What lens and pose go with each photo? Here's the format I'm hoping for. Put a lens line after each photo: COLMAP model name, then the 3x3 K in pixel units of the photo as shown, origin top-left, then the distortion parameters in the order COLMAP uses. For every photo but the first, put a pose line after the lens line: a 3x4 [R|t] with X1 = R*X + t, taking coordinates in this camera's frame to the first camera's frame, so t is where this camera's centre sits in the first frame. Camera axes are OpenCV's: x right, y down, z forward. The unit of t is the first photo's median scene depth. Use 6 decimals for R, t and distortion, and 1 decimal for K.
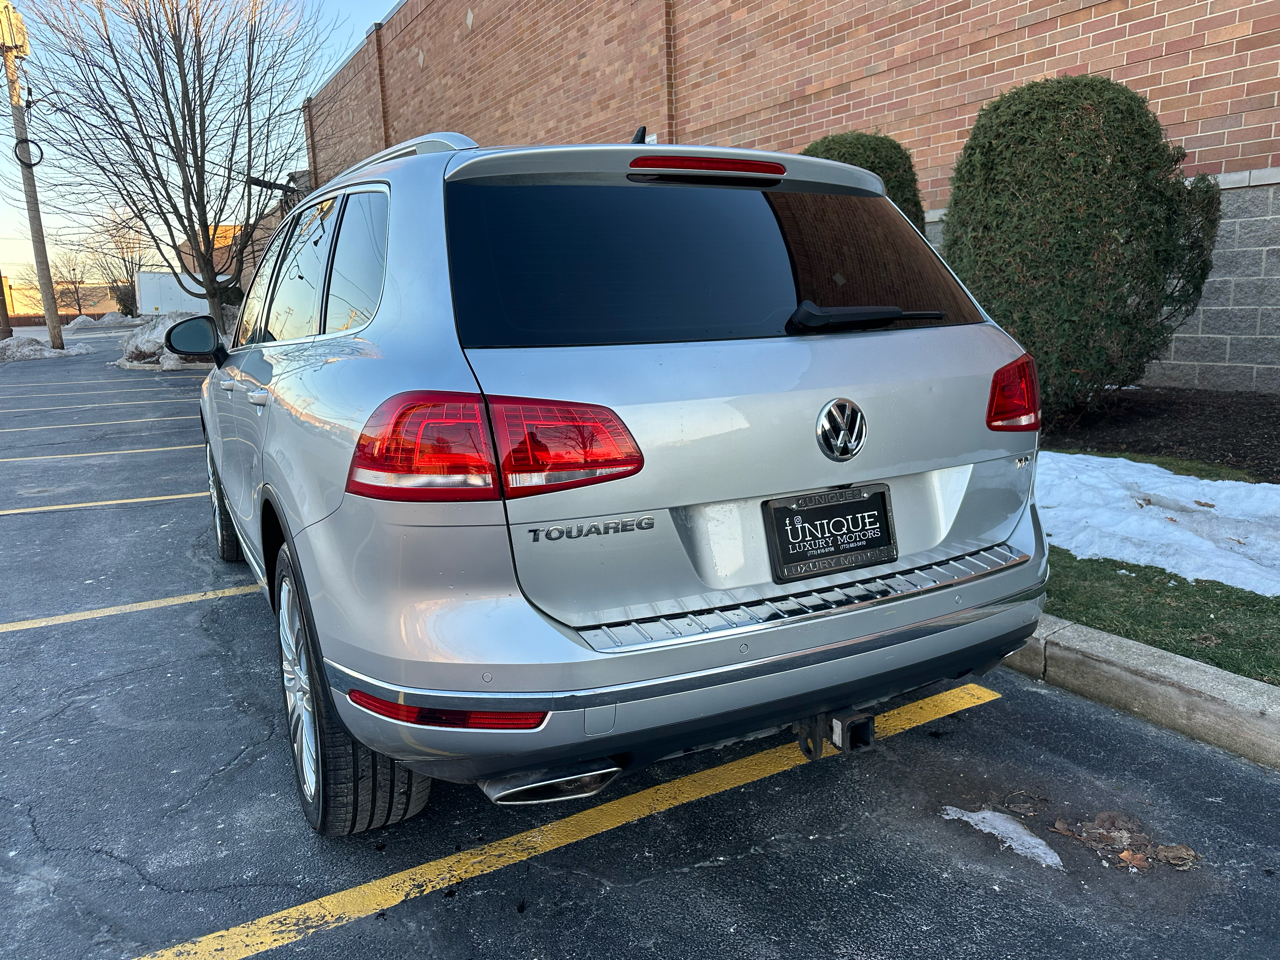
lens RADIAL K [[907.8, 0, 633.1], [0, 907.8, 481.9], [0, 0, 1]] dist [0.014699, -0.017595]
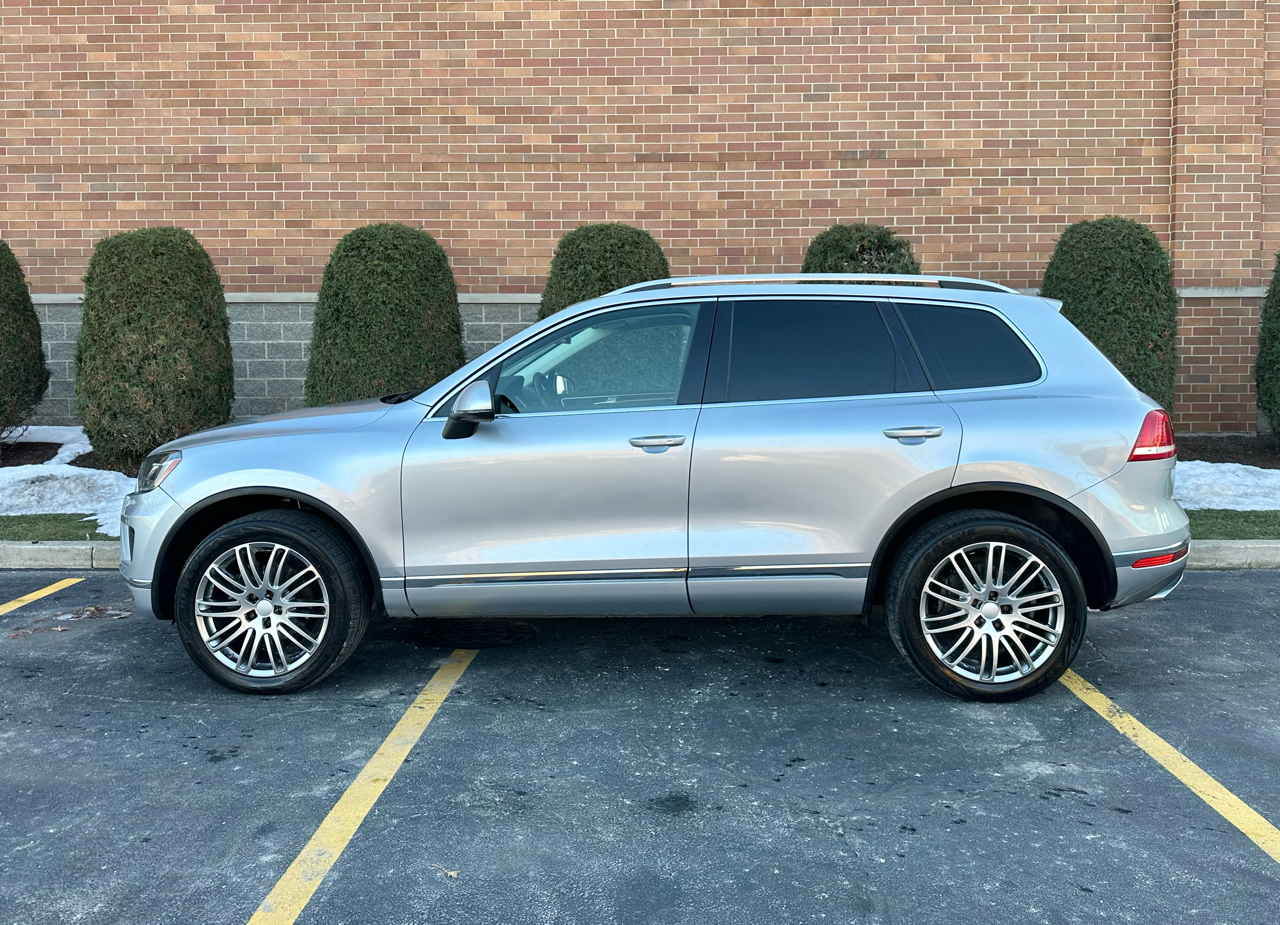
lens RADIAL K [[986.5, 0, 594.6], [0, 986.5, 403.7], [0, 0, 1]] dist [0.041771, -0.061262]
pose [[0.522356, -0.019068, 0.852514, -0.852664], [0.154854, 0.985248, -0.072847, -0.042457], [-0.838549, 0.170067, 0.517603, 0.236998]]
